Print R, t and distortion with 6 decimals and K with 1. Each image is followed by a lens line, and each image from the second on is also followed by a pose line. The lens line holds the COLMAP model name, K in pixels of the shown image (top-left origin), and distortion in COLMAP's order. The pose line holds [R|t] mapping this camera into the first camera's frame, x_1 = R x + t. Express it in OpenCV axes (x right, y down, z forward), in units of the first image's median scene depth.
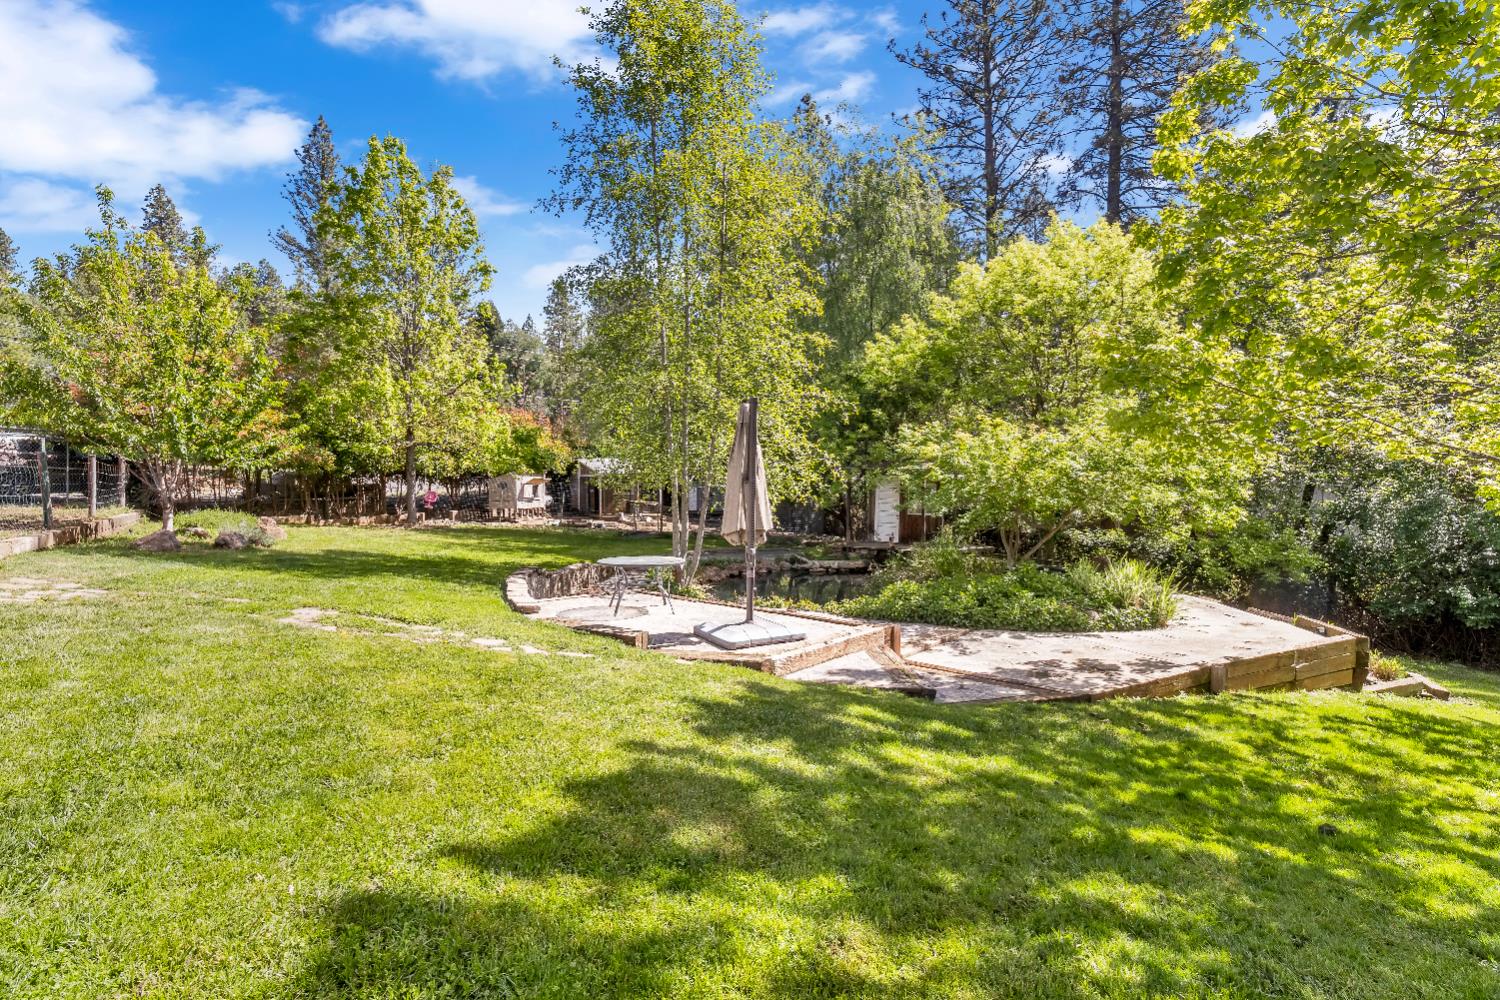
lens RADIAL K [[724.4, 0, 753.2], [0, 724.4, 506.8], [0, 0, 1]] dist [-0.002394, -0.000135]
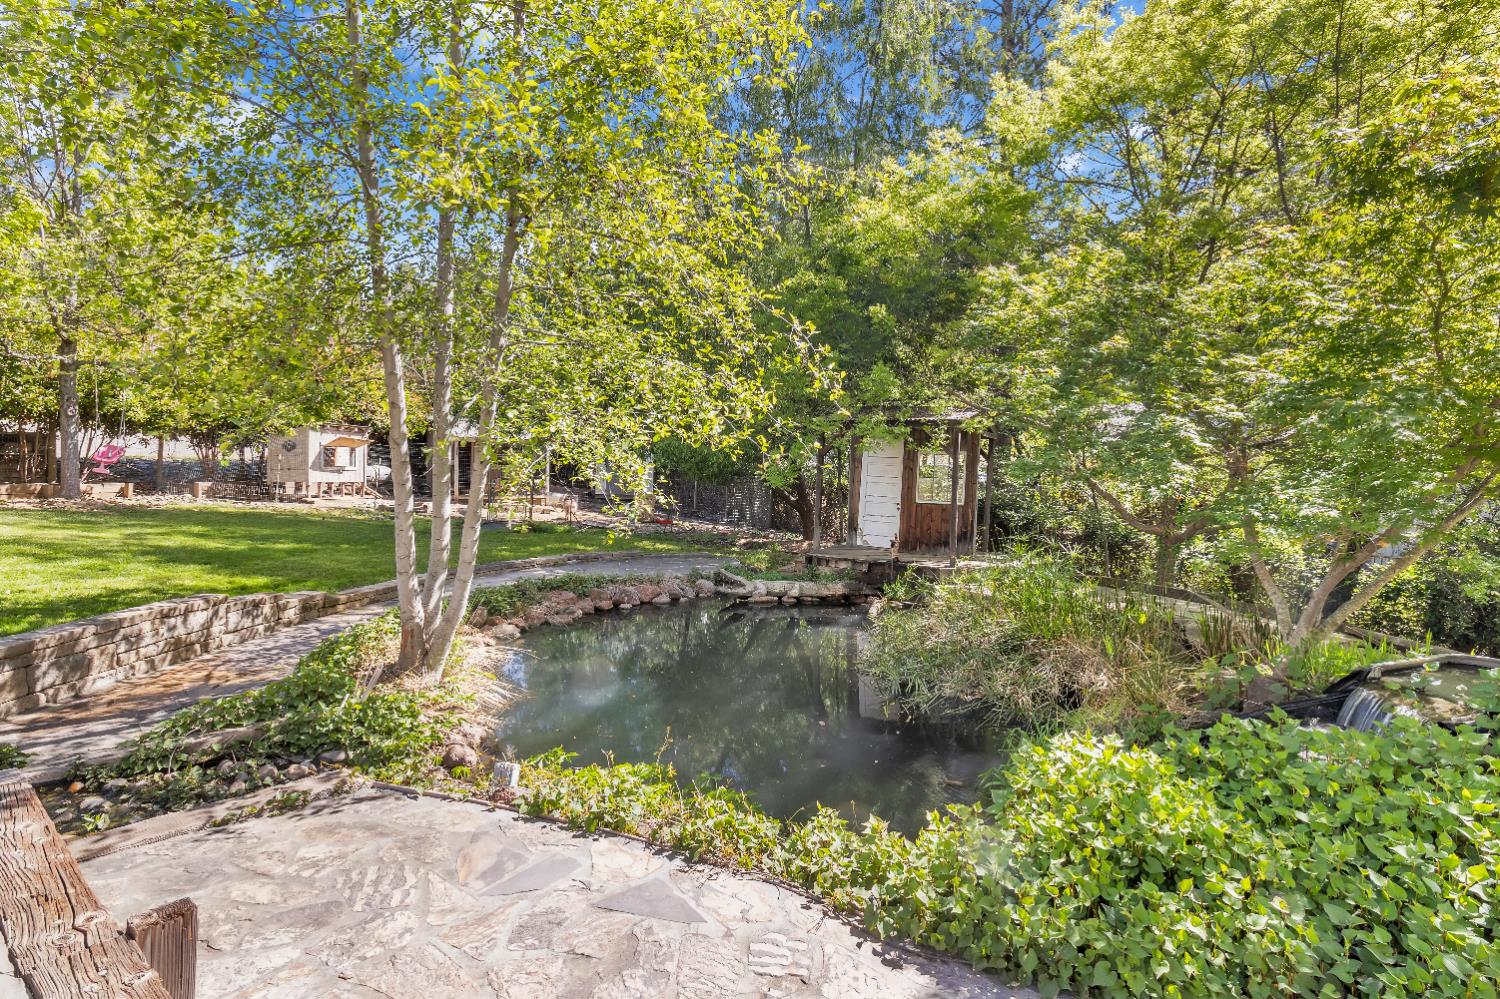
lens RADIAL K [[724.4, 0, 749.3], [0, 724.4, 497.9], [0, 0, 1]] dist [-0.002394, -0.000135]
pose [[0.997141, 0.023439, 0.071843, 0.034108], [-0.023443, 0.999725, -0.000785, 0.010187], [-0.071841, -0.000901, 0.997416, 0.410568]]
